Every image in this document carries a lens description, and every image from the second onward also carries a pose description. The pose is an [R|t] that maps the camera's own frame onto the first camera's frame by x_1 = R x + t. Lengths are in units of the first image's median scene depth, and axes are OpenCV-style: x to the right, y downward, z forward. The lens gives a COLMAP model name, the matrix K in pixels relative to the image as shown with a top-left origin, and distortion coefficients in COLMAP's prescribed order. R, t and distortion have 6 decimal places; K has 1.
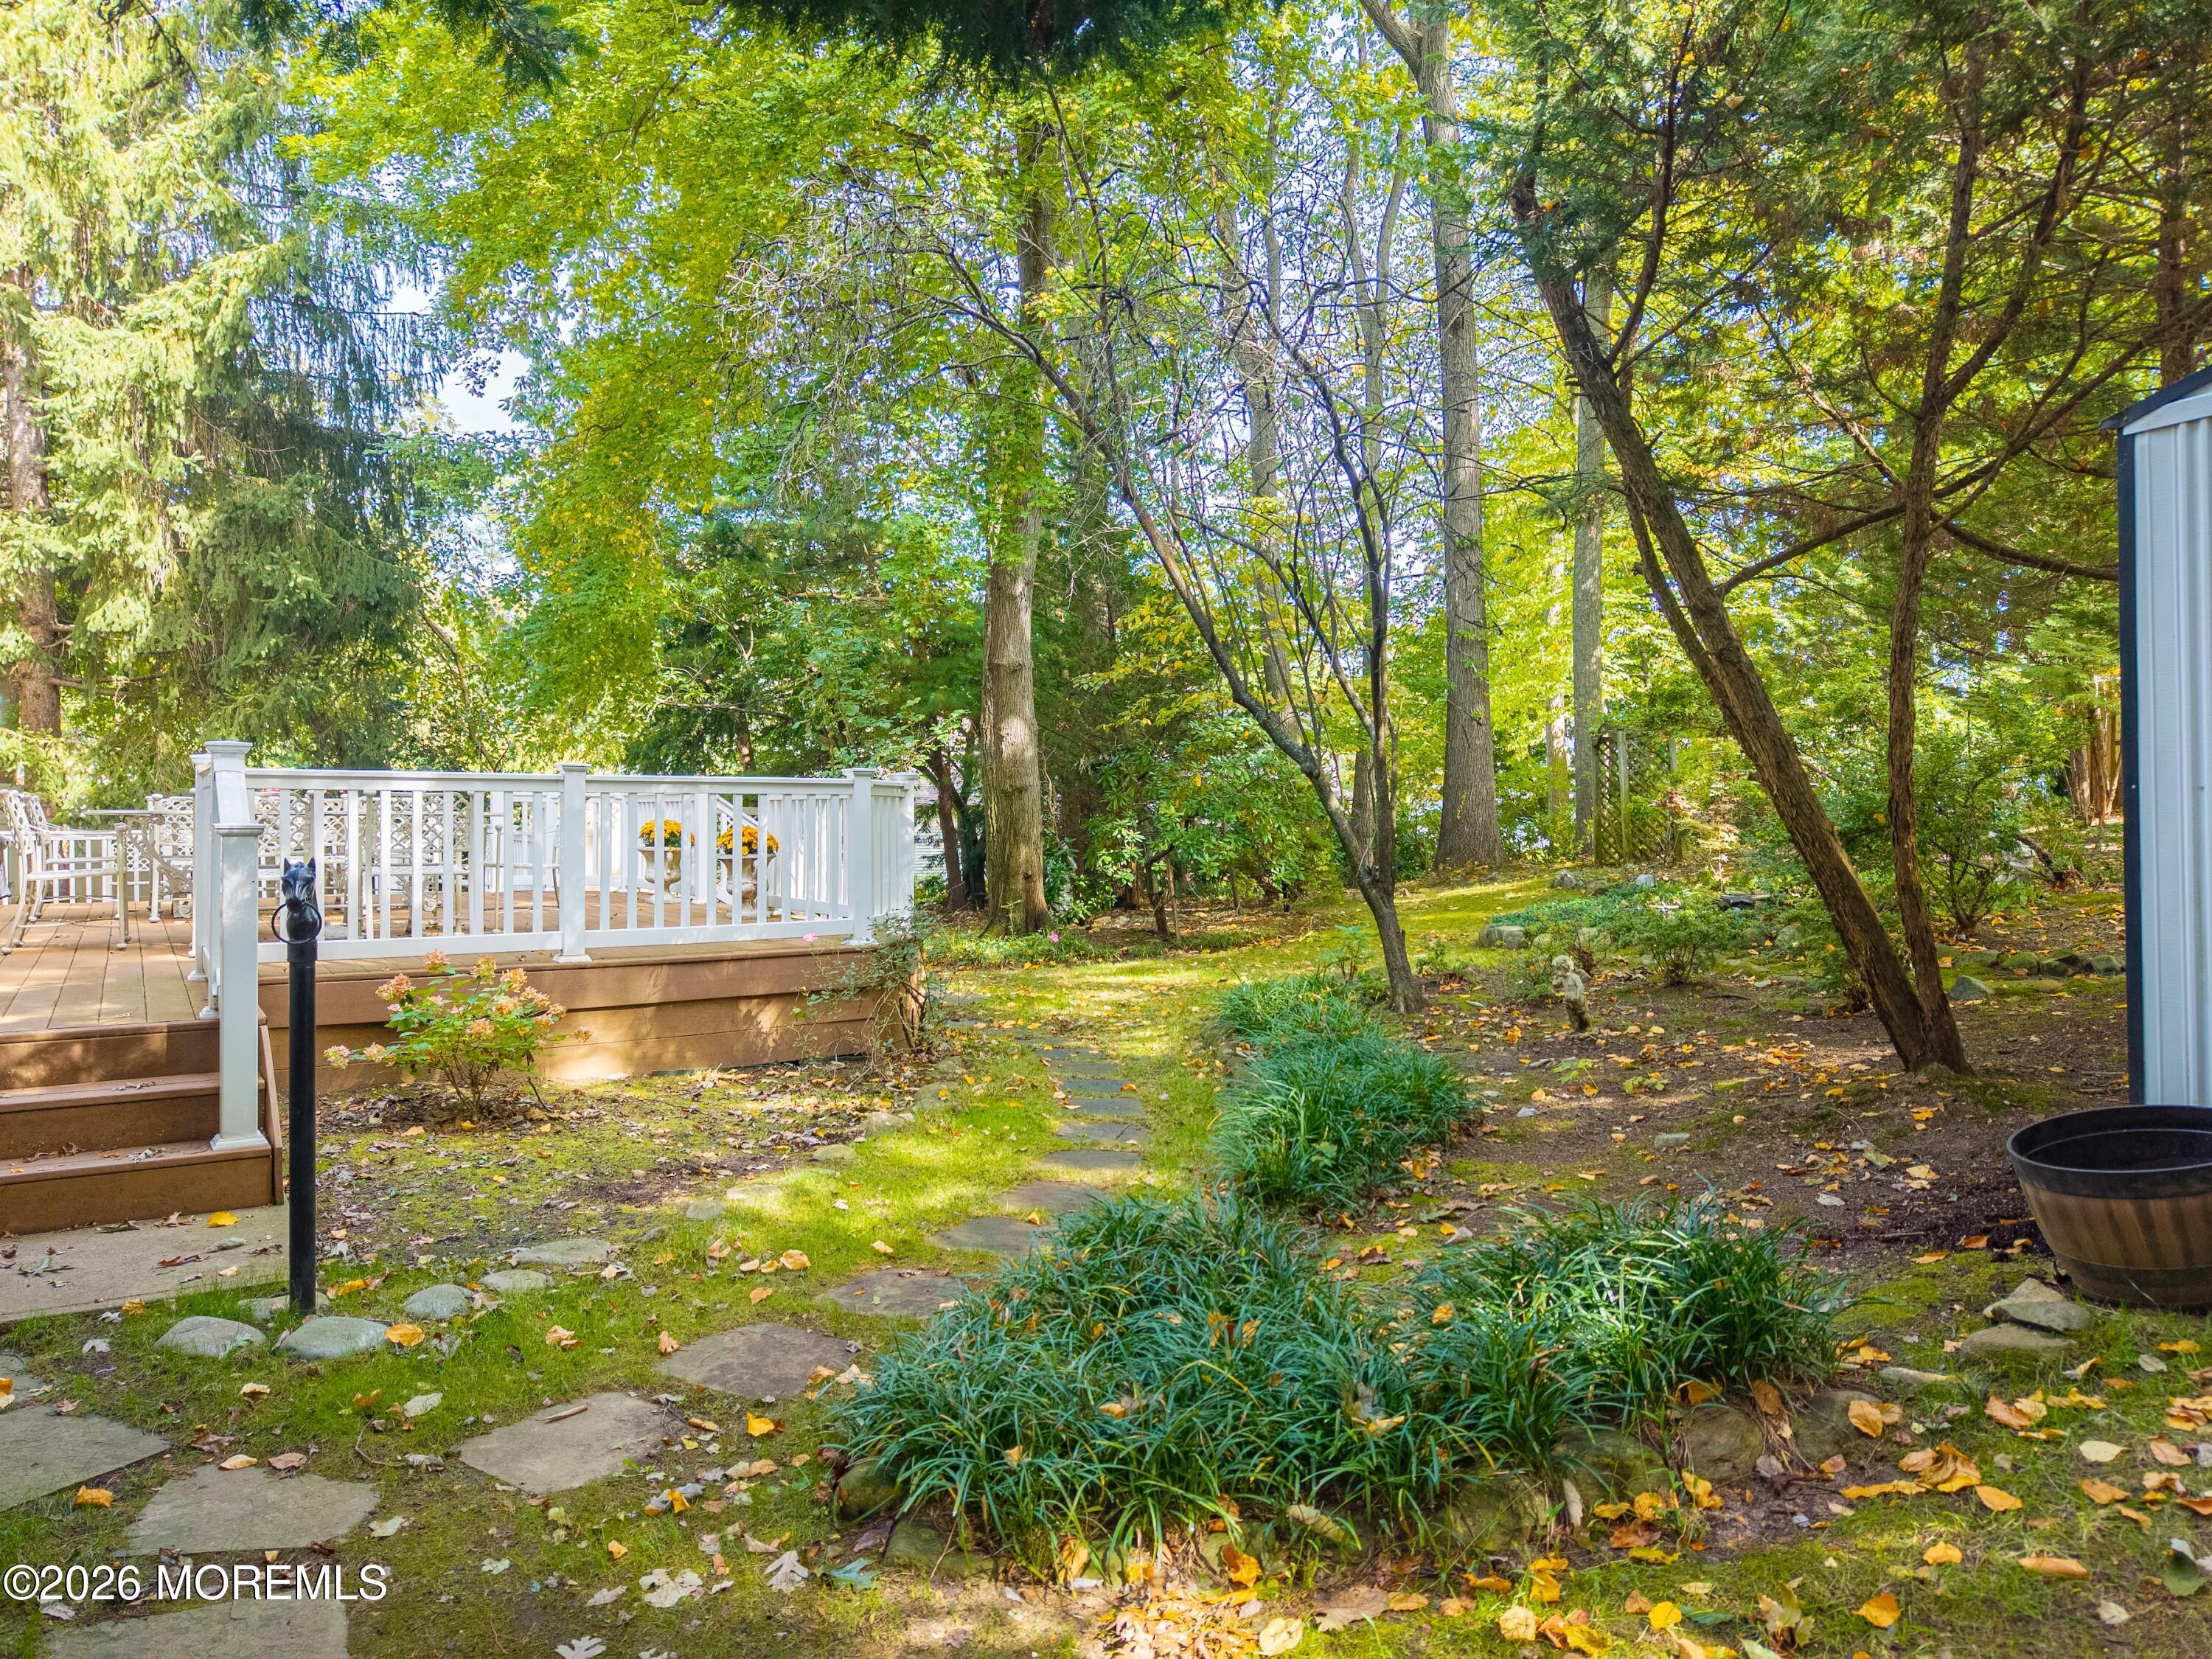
lens RADIAL K [[1476.7, 0, 1124.6], [0, 1476.7, 837.8], [0, 0, 1]] dist [0.031716, -0.037233]
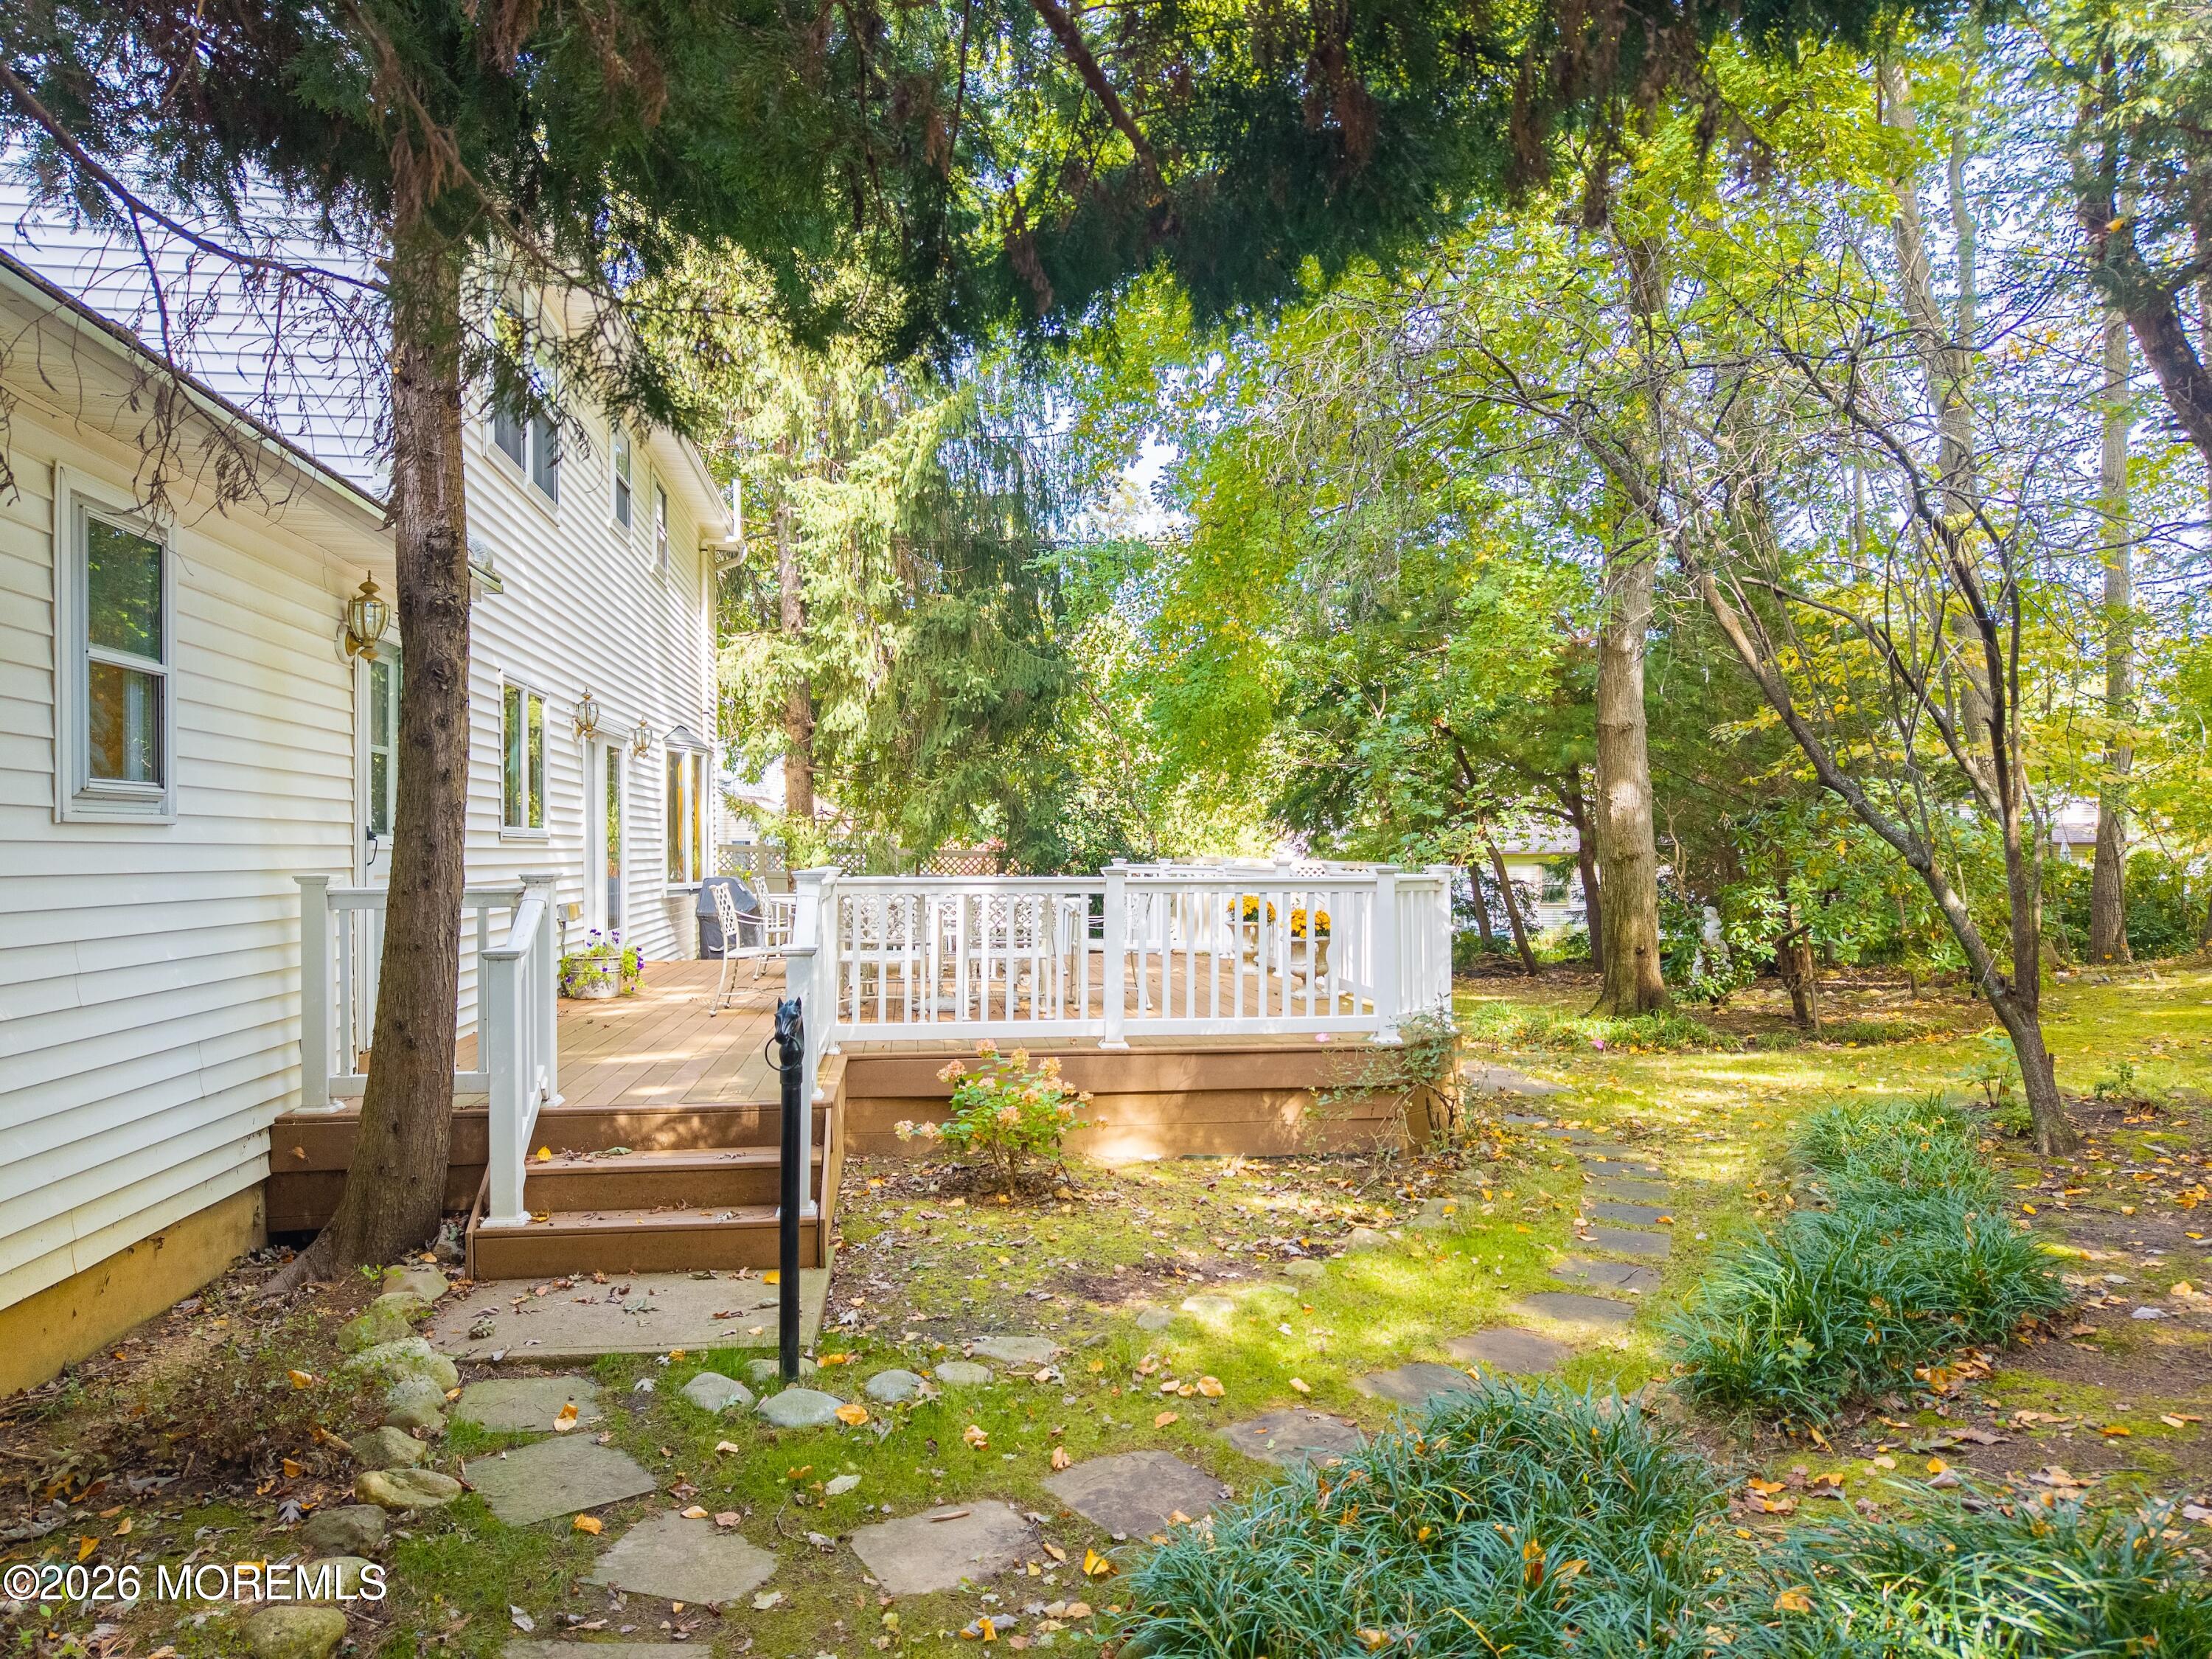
lens RADIAL K [[1486.5, 0, 1112.8], [0, 1486.5, 835.0], [0, 0, 1]] dist [0.068824, -0.110387]
pose [[0.897424, -0.008187, -0.441094, 0.069474], [-0.003749, 0.999650, -0.026182, -0.027969], [0.441154, 0.025149, 0.897079, 0.008387]]
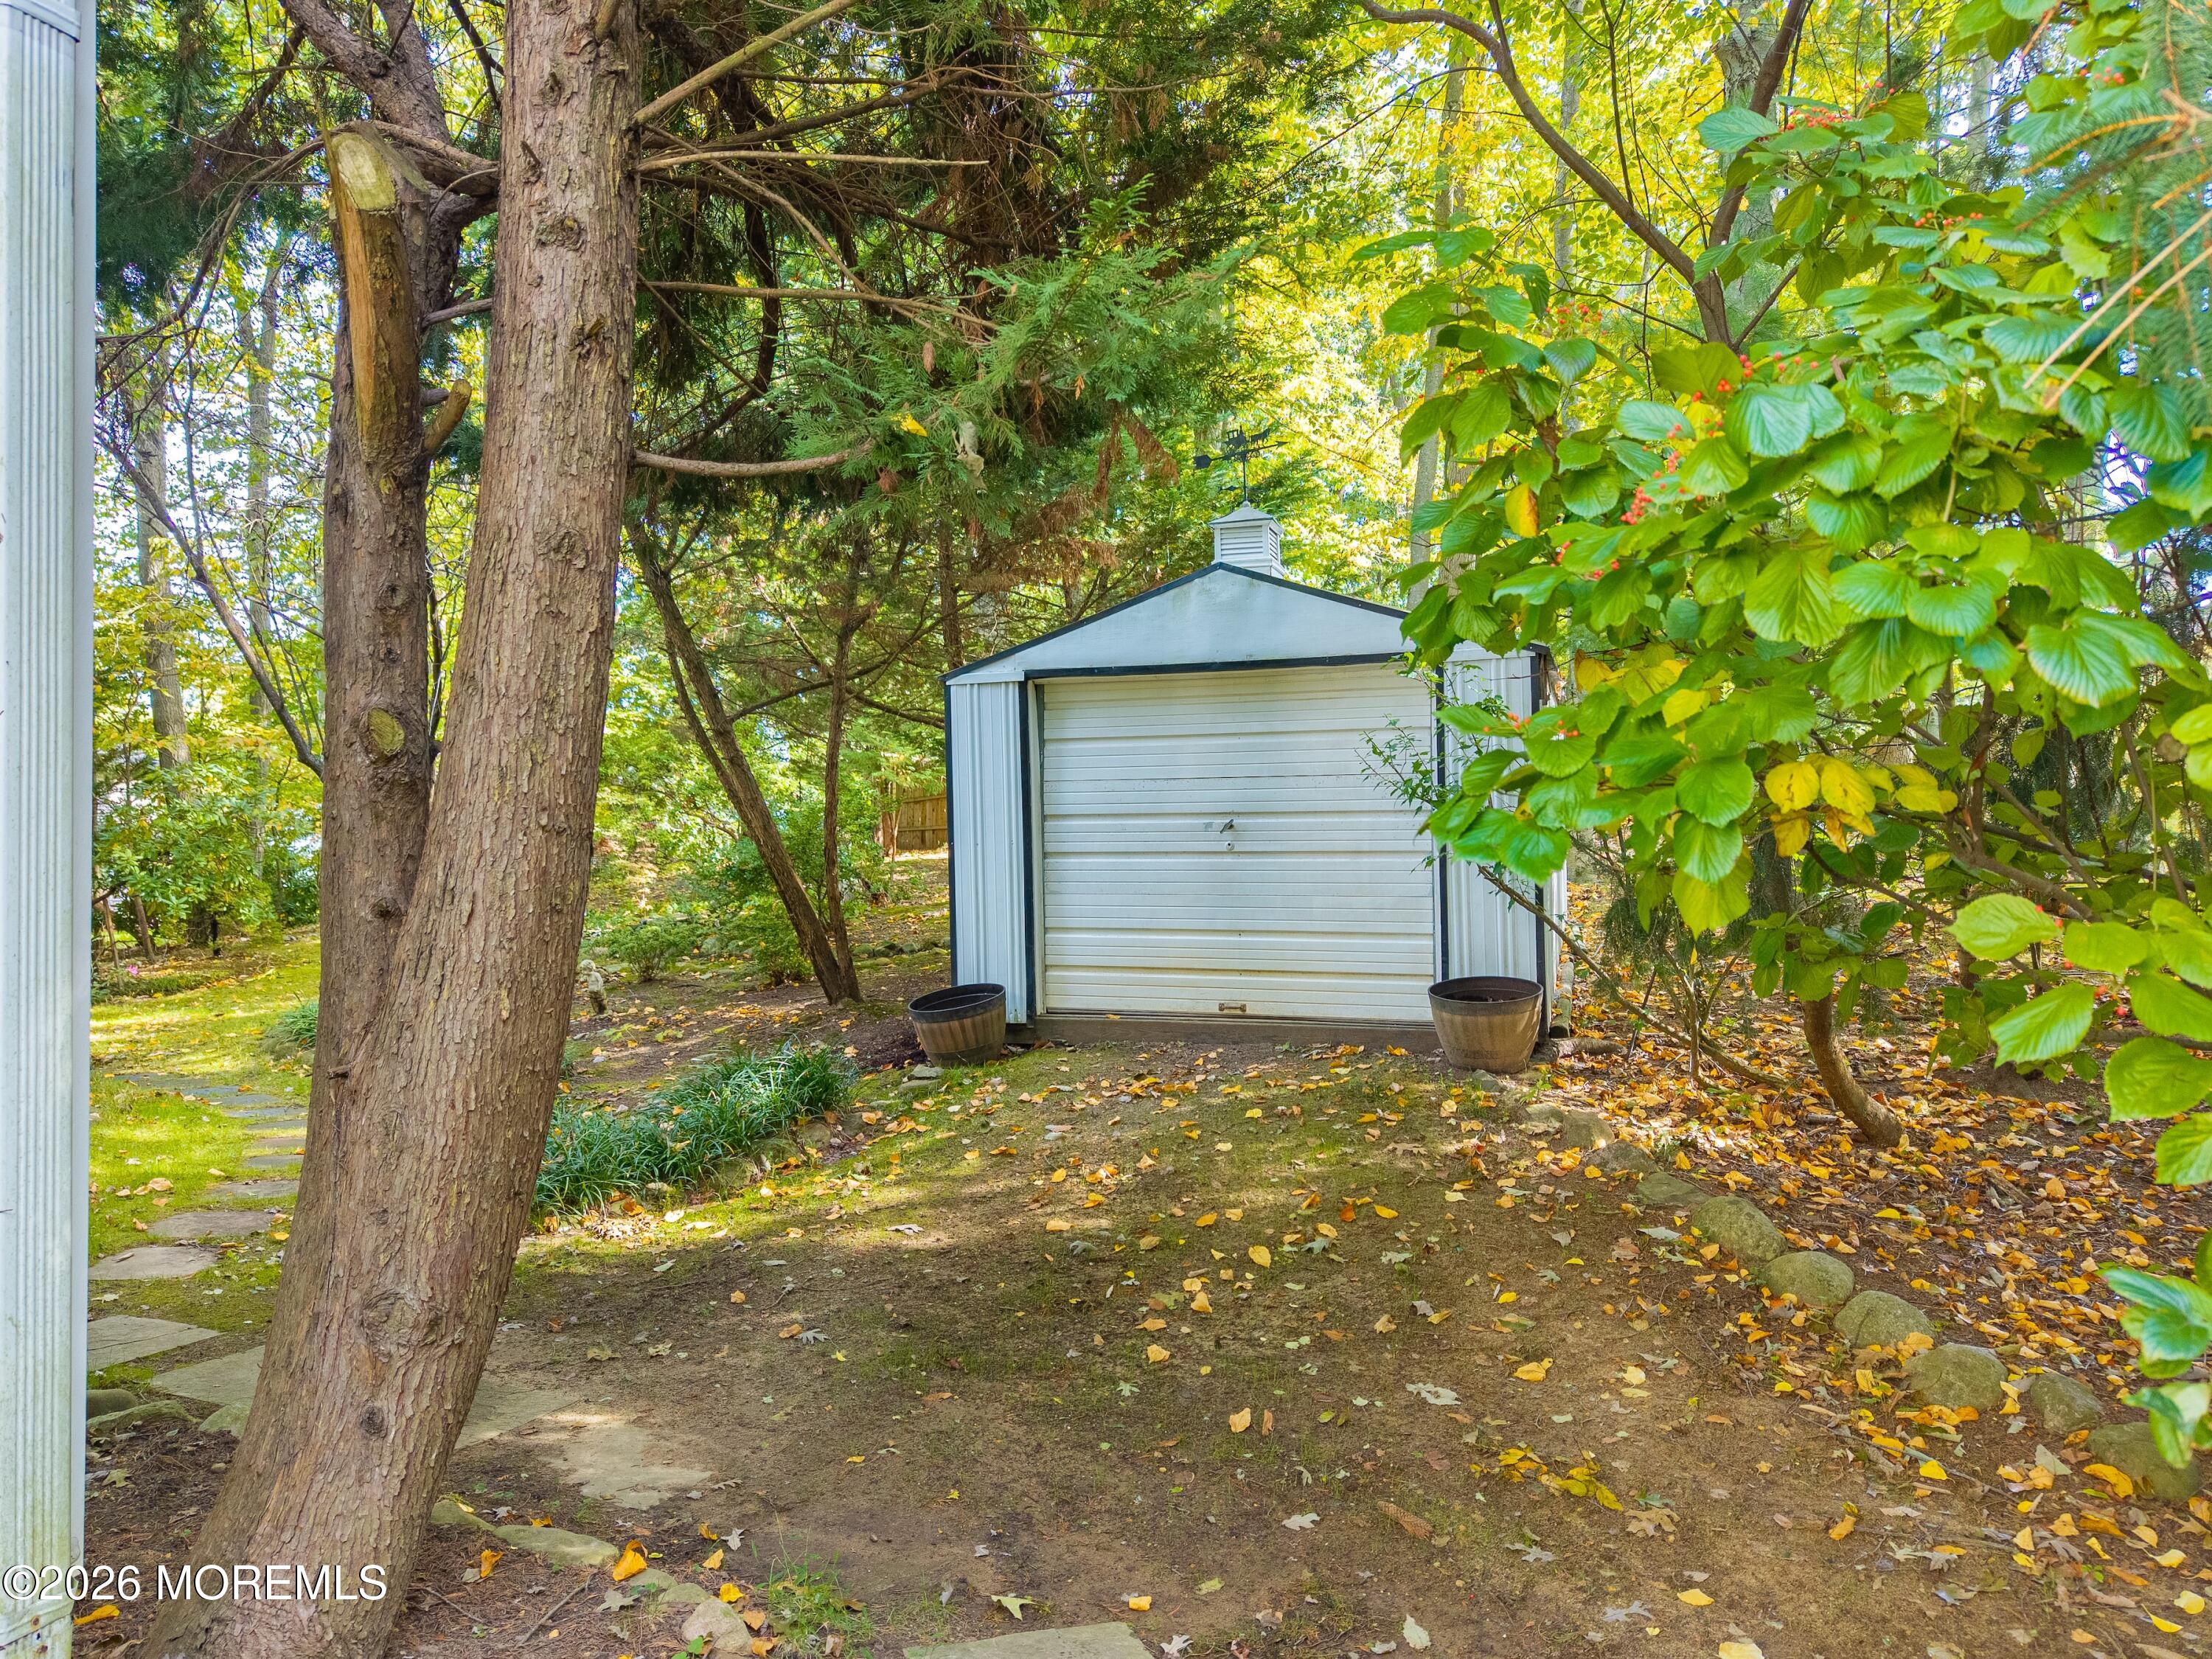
lens RADIAL K [[1454.6, 0, 1106.0], [0, 1454.6, 829.5], [0, 0, 1]] dist [0.070390, -0.099759]
pose [[0.735670, 0.005387, 0.677319, -0.185563], [0.017588, 0.999479, -0.027053, 0.002793], [-0.677112, 0.031815, 0.735192, -0.224333]]
